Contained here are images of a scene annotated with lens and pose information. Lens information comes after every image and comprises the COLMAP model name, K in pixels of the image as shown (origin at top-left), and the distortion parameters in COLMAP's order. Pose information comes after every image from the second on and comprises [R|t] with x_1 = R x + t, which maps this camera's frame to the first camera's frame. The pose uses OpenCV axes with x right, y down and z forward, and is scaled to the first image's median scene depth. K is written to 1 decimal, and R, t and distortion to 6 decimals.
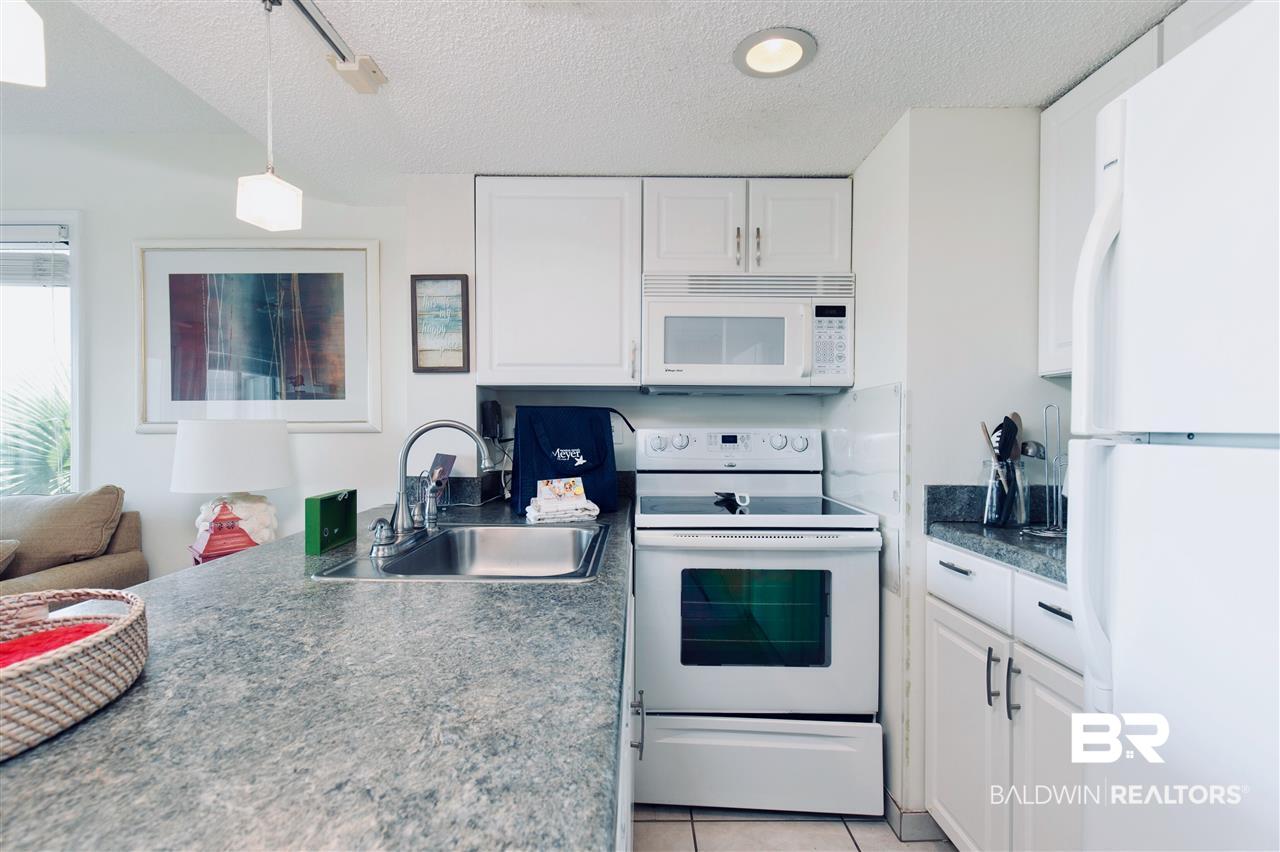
lens RADIAL K [[584.8, 0, 638.1], [0, 584.8, 428.6], [0, 0, 1]] dist [0.002258, -0.000259]
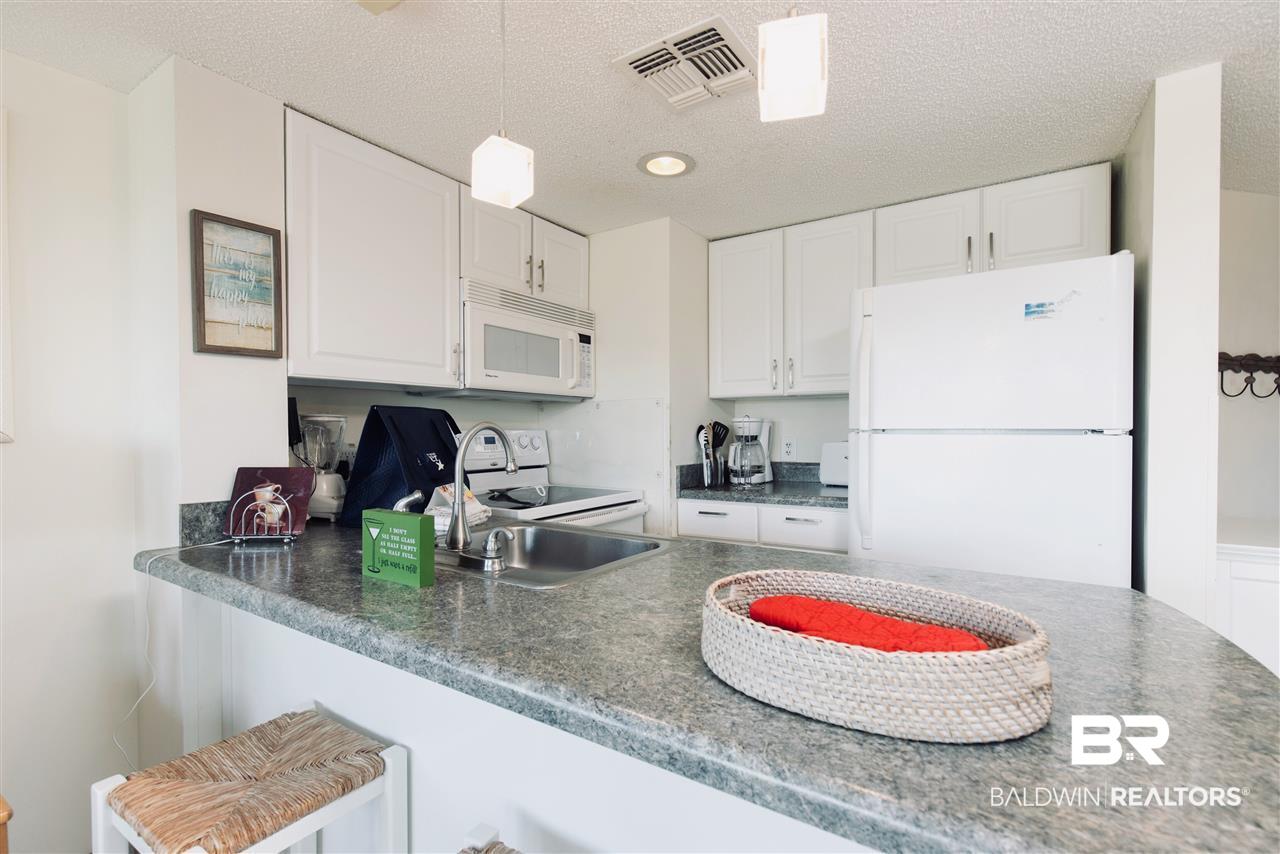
lens RADIAL K [[584.8, 0, 641.2], [0, 584.8, 429.8], [0, 0, 1]] dist [0.002258, -0.000259]
pose [[0.550320, -0.006492, 0.834928, -0.671568], [0.008207, 0.999964, 0.002366, -0.001855], [-0.834913, 0.005550, 0.550353, 0.186774]]
